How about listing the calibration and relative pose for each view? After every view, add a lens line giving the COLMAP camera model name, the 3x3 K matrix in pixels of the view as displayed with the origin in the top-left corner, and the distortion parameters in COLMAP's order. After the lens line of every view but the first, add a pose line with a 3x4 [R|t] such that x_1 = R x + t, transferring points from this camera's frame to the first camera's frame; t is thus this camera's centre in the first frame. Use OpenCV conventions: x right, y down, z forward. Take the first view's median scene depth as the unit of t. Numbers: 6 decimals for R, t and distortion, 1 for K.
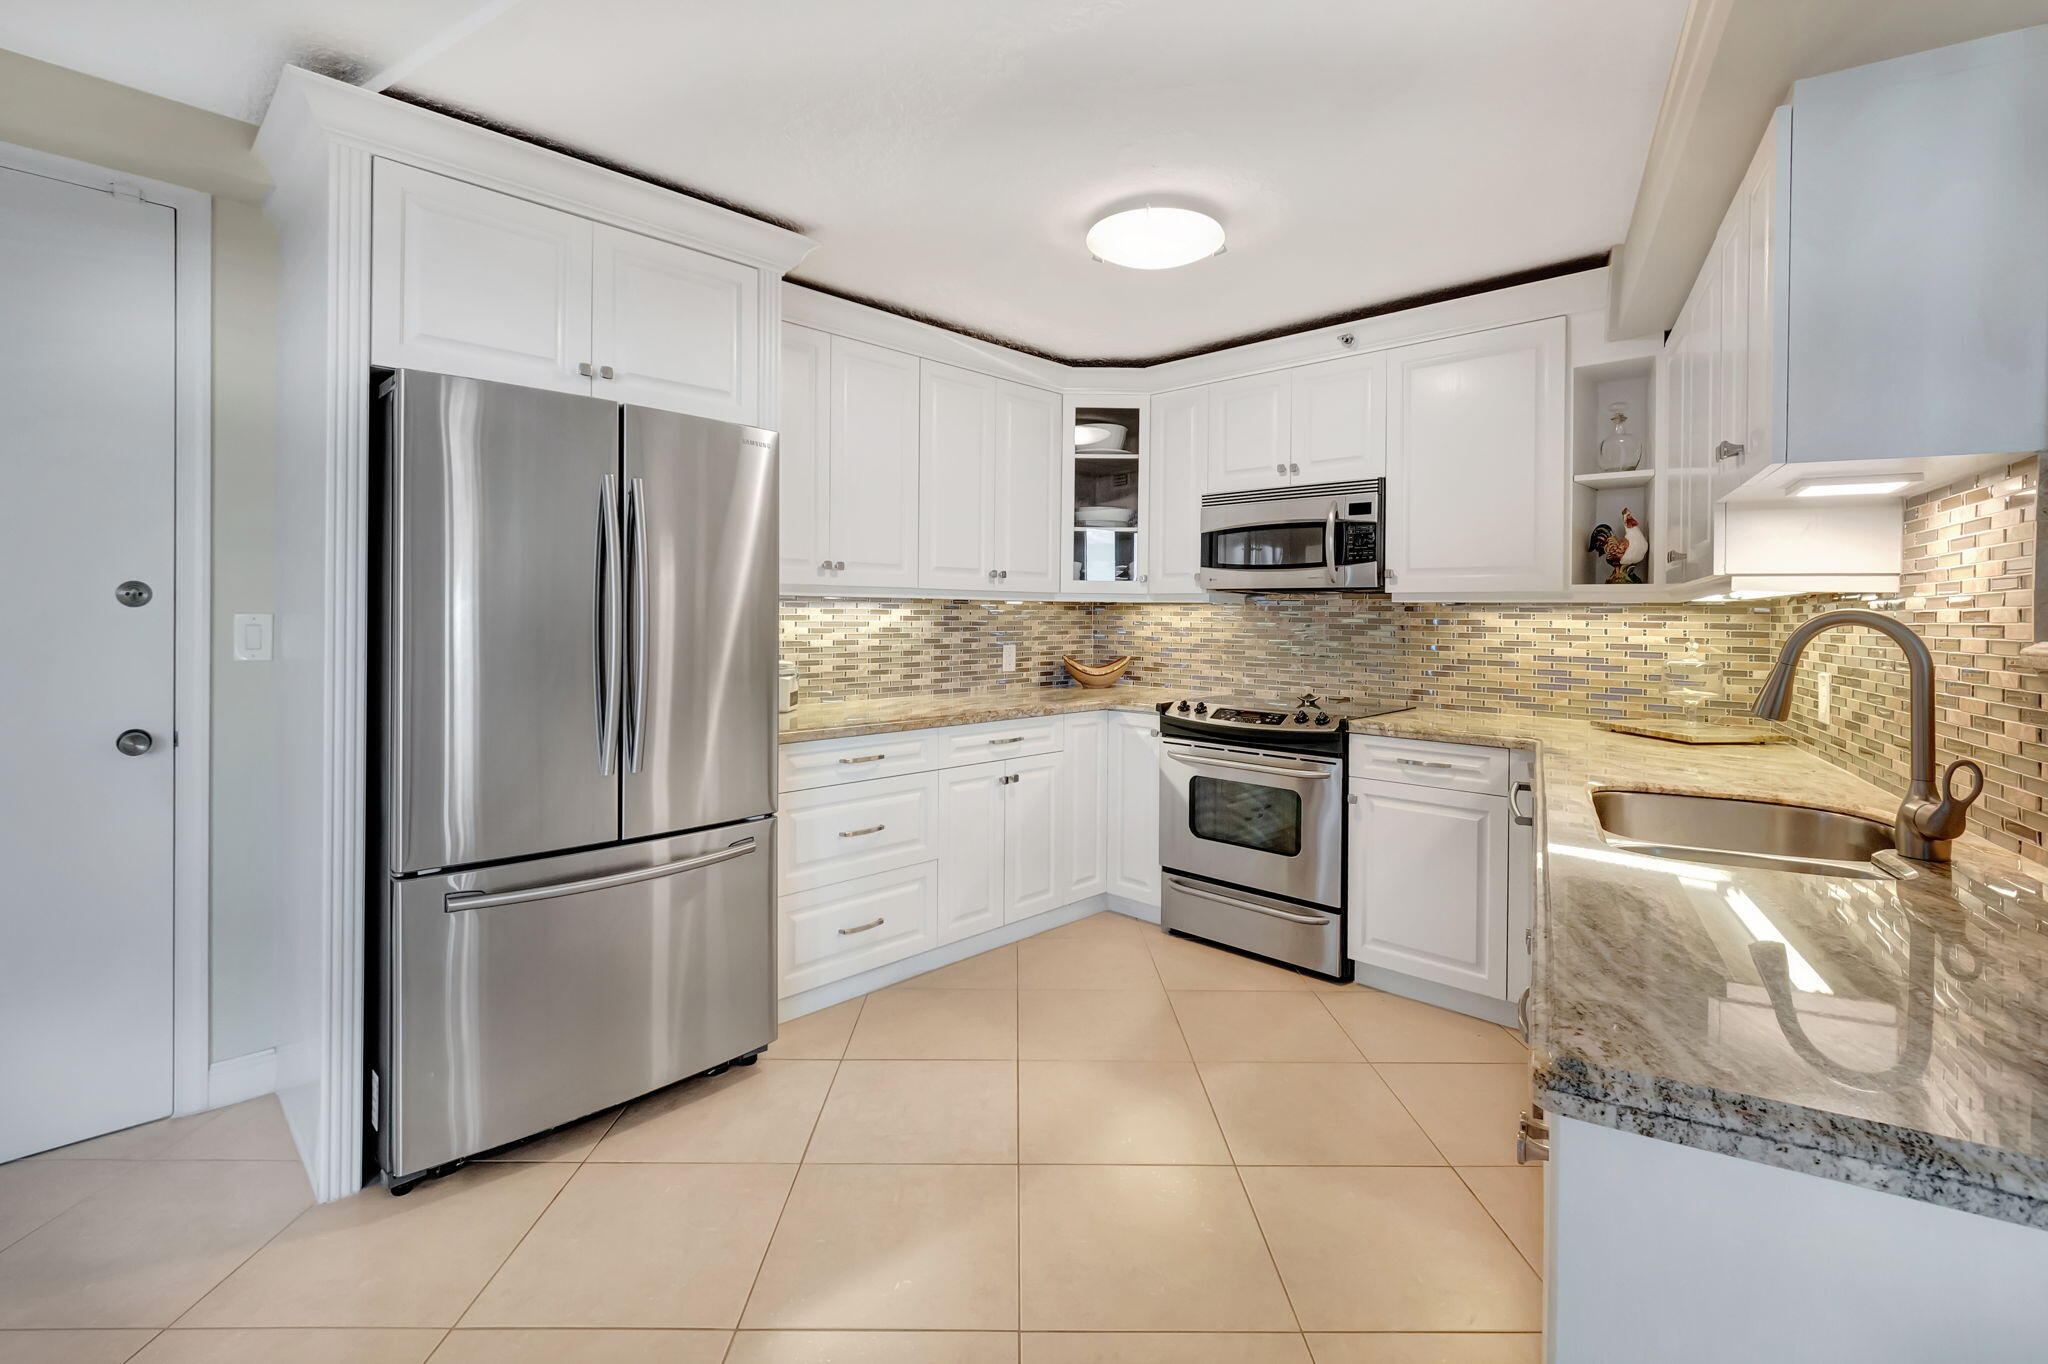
lens RADIAL K [[925.1, 0, 1035.6], [0, 925.1, 620.7], [0, 0, 1]] dist [-0.001231, 0.000973]
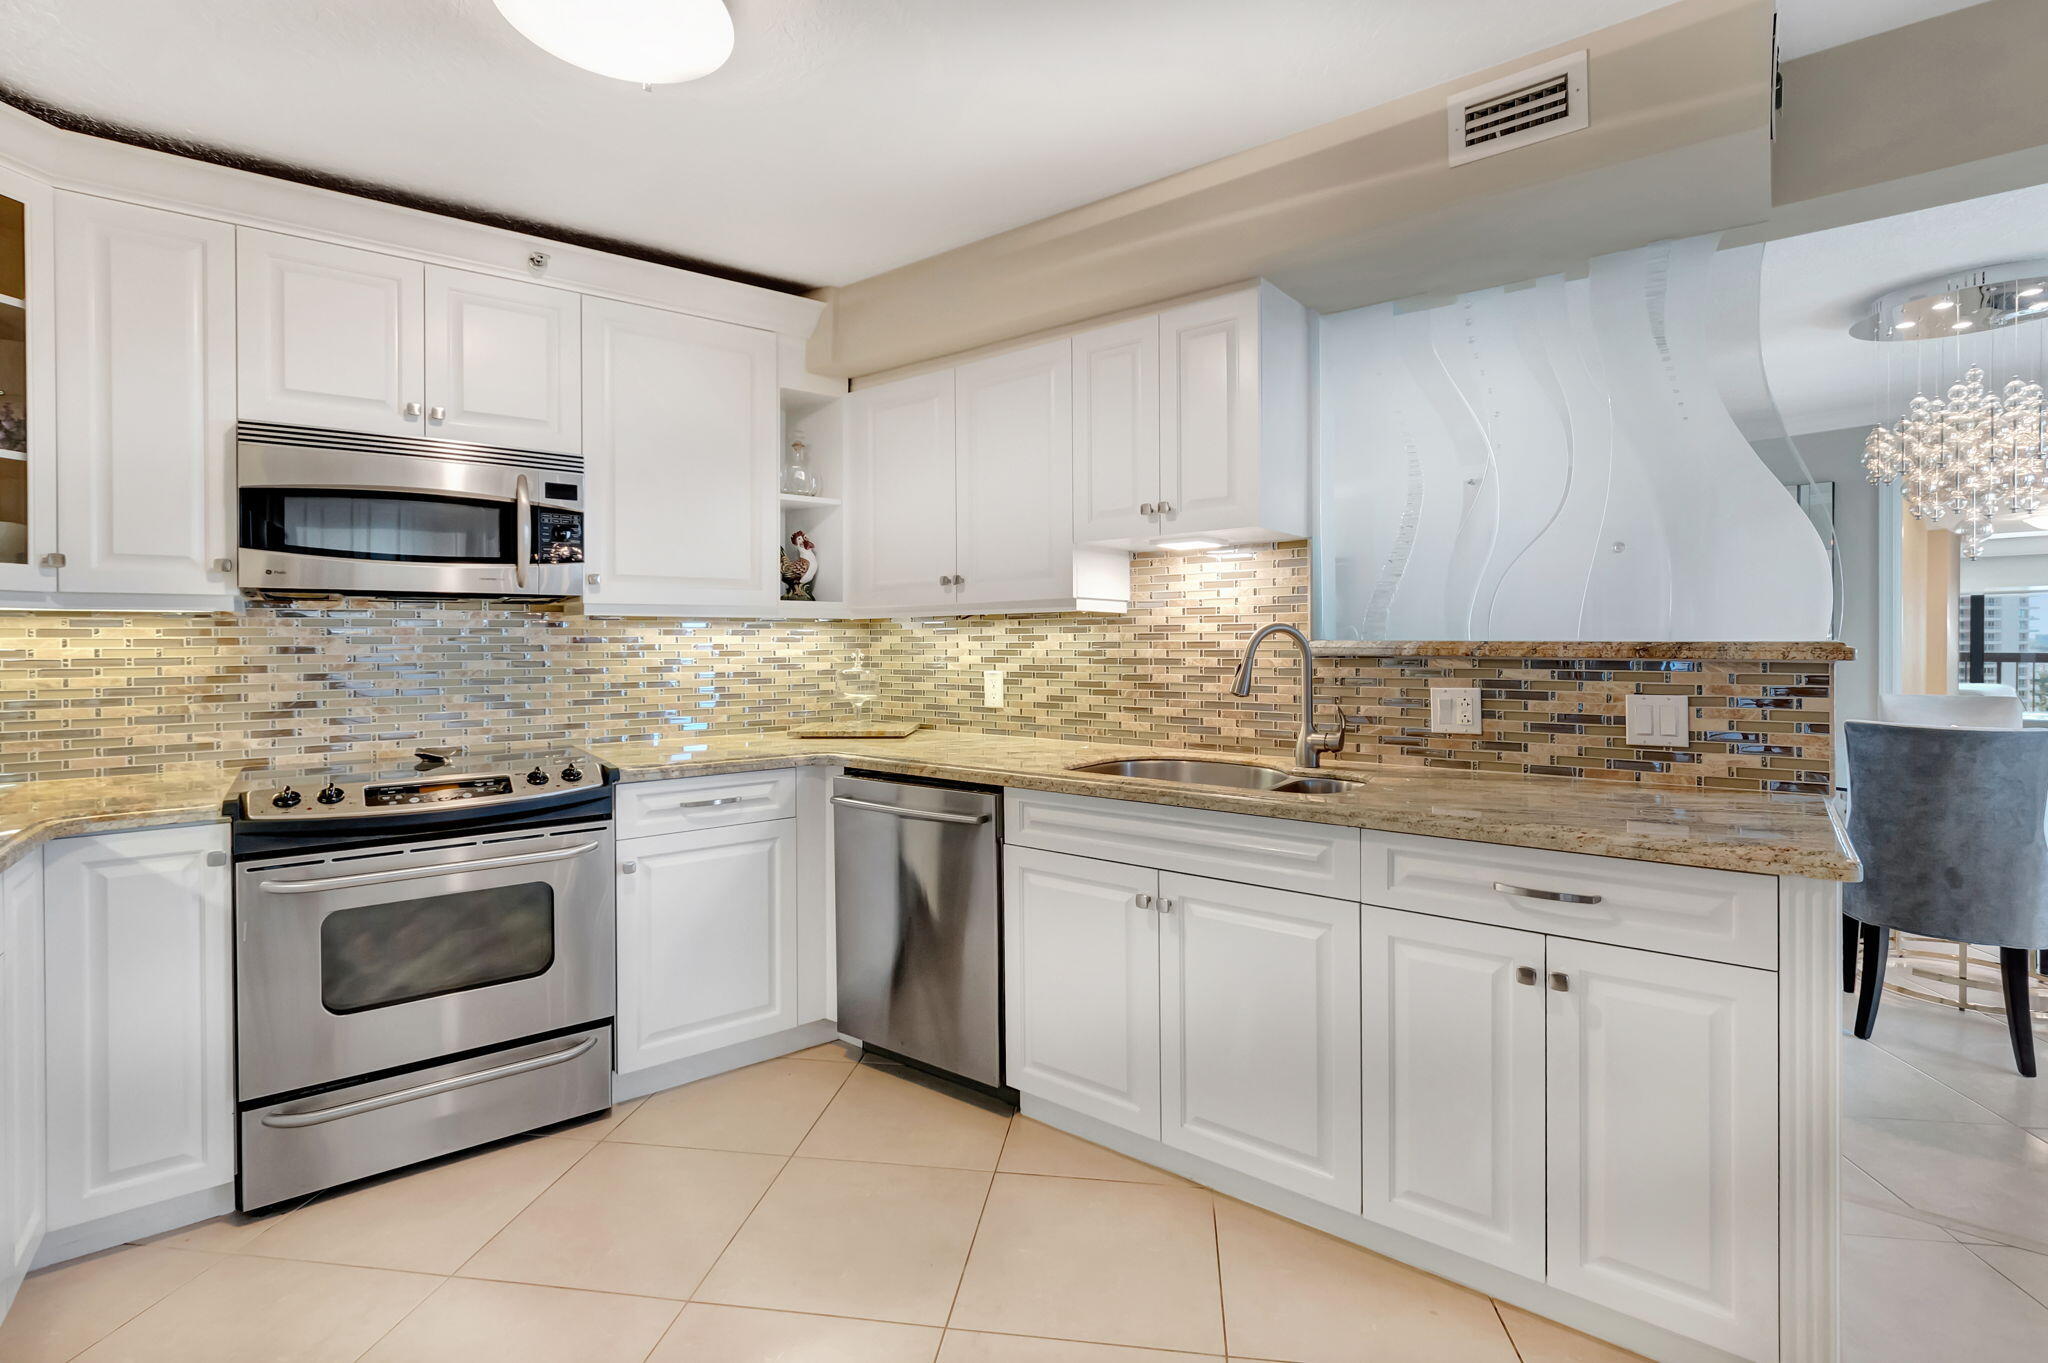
lens RADIAL K [[925.1, 0, 1024.5], [0, 925.1, 648.0], [0, 0, 1]] dist [-0.001231, 0.000973]
pose [[0.167744, -0.021994, 0.985585, -0.329338], [0.013123, 0.999712, 0.020076, -0.002919], [-0.985743, 0.009566, 0.167984, 0.487912]]
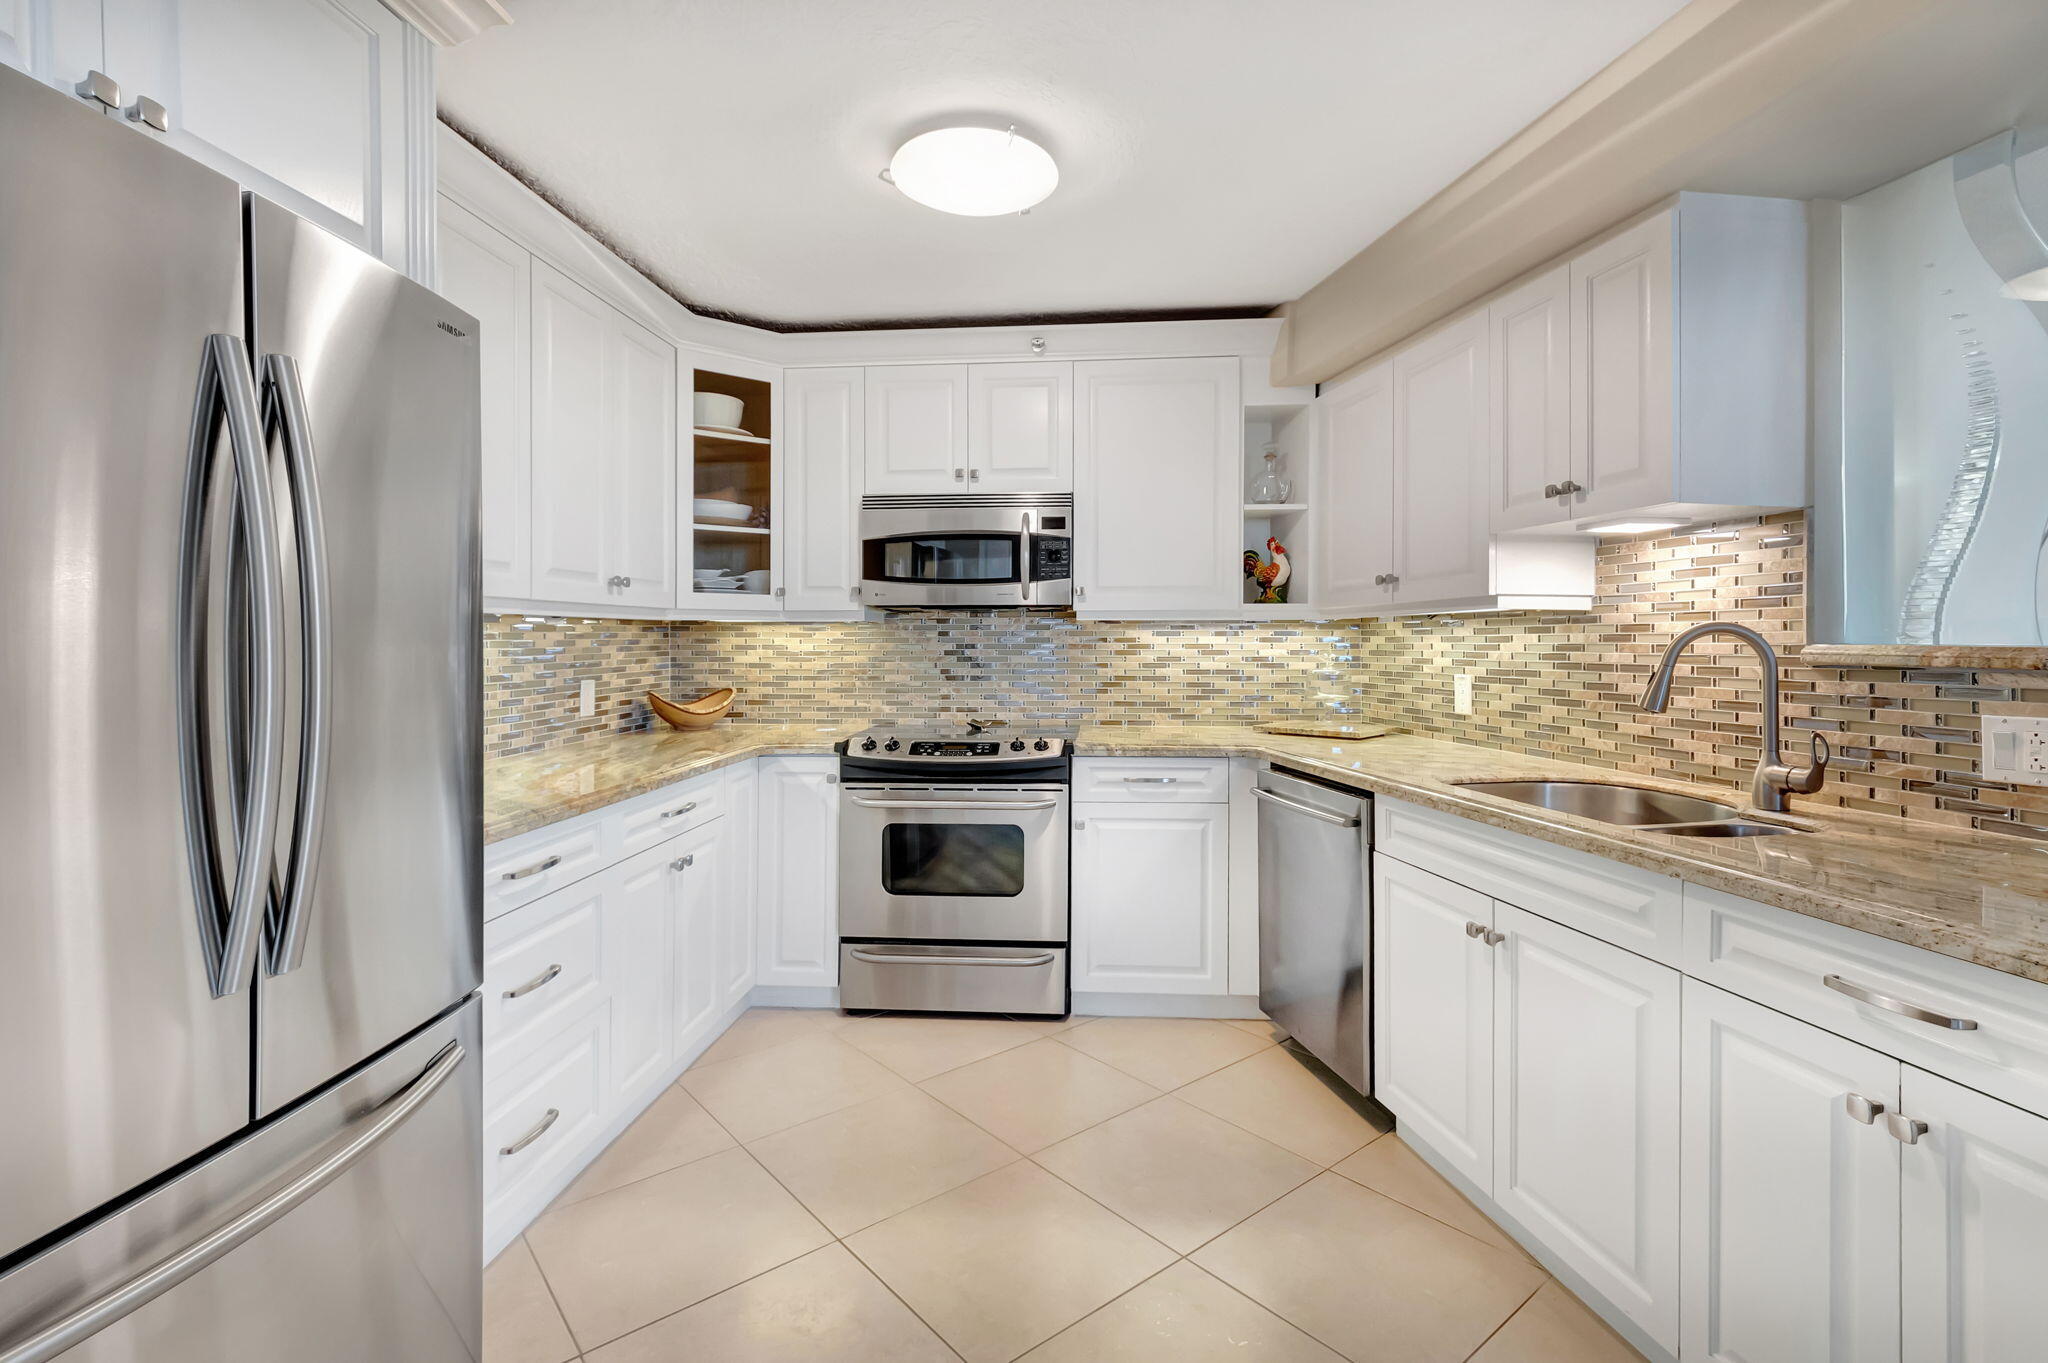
lens RADIAL K [[953.0, 0, 1034.6], [0, 953.0, 651.4], [0, 0, 1]] dist [0.007798, -0.004011]
pose [[0.778388, -0.021014, 0.627432, -0.281143], [0.015484, 0.999778, 0.014274, -0.002028], [-0.627593, -0.001396, 0.778540, 0.236153]]
